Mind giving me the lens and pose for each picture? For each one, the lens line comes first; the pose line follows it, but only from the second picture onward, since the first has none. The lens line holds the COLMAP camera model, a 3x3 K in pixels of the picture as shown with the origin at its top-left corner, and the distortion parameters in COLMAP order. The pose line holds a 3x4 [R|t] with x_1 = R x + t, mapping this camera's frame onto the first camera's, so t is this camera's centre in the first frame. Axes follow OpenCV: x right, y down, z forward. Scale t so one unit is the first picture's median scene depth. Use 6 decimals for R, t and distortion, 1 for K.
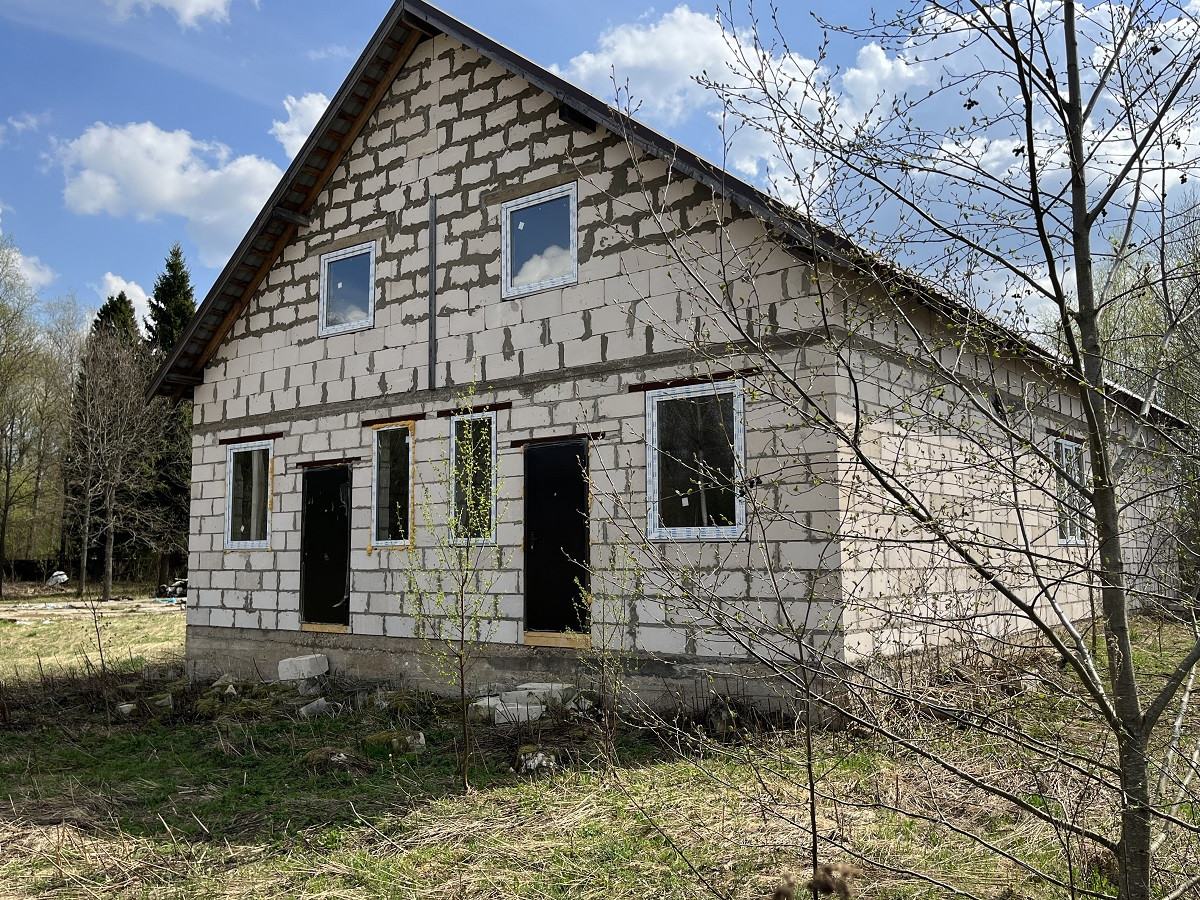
lens RADIAL K [[1032.0, 0, 598.6], [0, 1032.0, 443.4], [0, 0, 1]] dist [0.133654, -0.527633]
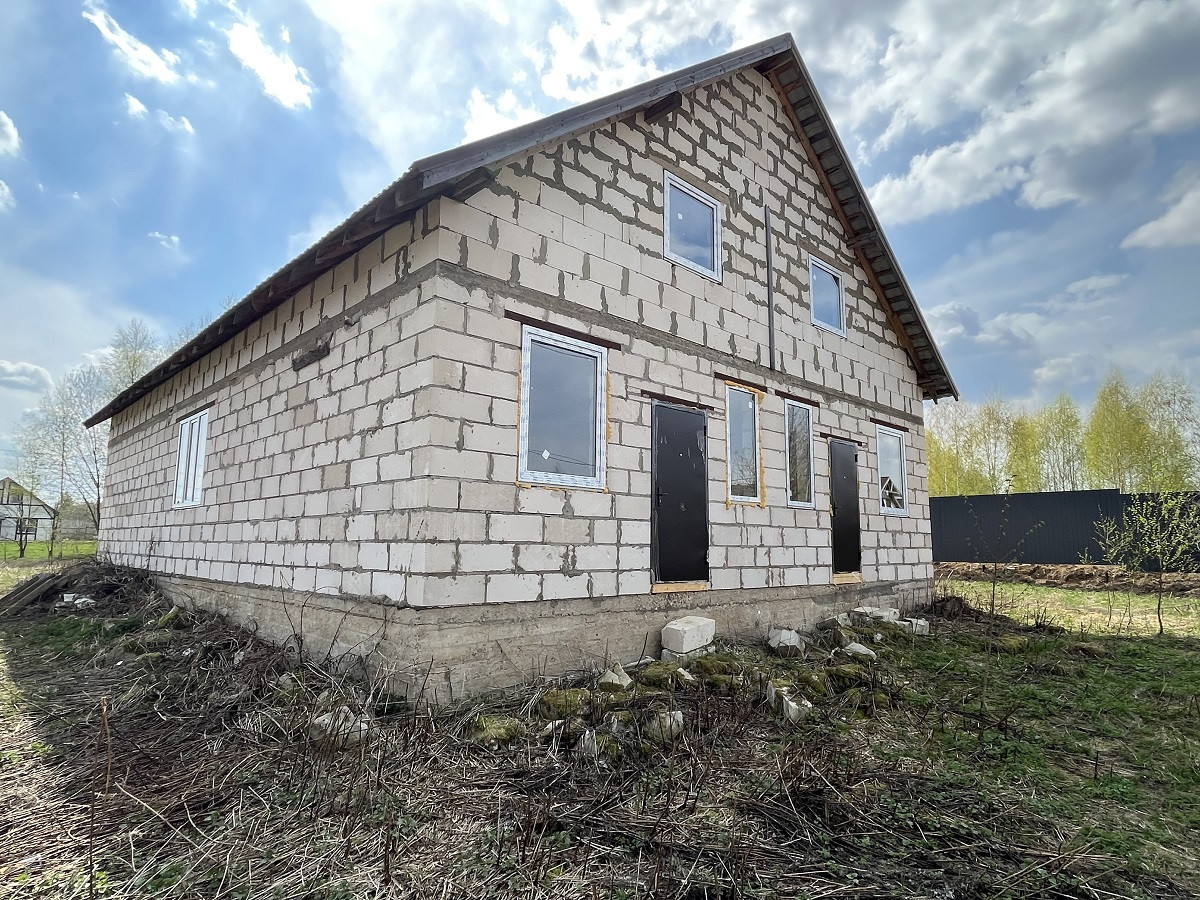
lens RADIAL K [[697.7, 0, 598.9], [0, 697.7, 447.4], [0, 0, 1]] dist [-0.003548, -0.000598]
pose [[0.140289, 0.149970, 0.978687, -0.902012], [-0.119066, 0.983844, -0.133692, 0.154140], [-0.982925, -0.097773, 0.155879, 1.026027]]
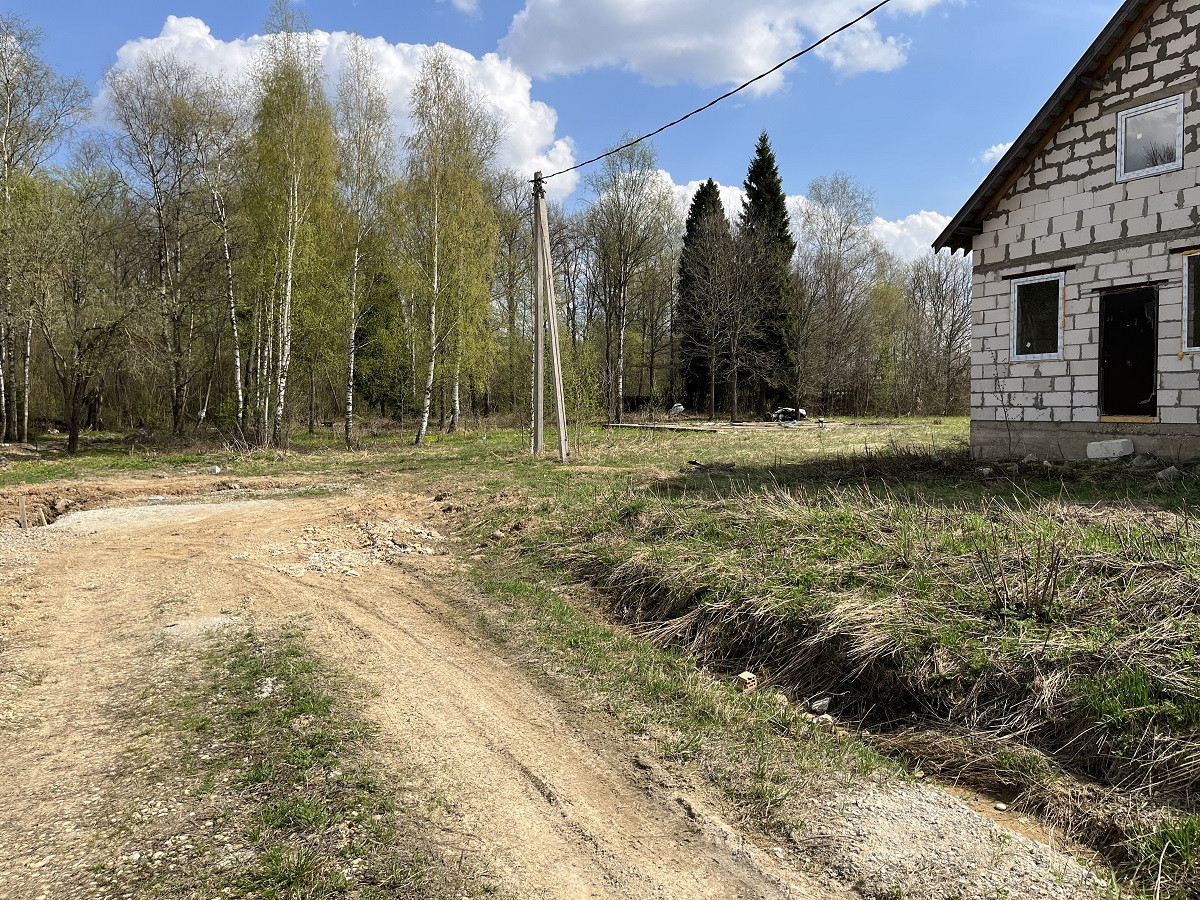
lens RADIAL K [[903.4, 0, 602.7], [0, 903.4, 445.8], [0, 0, 1]] dist [0.085195, -0.123204]
pose [[0.881818, 0.022704, -0.471043, -0.311112], [0.052920, 0.987768, 0.146678, 0.013506], [0.468611, -0.154271, 0.869830, -0.278994]]
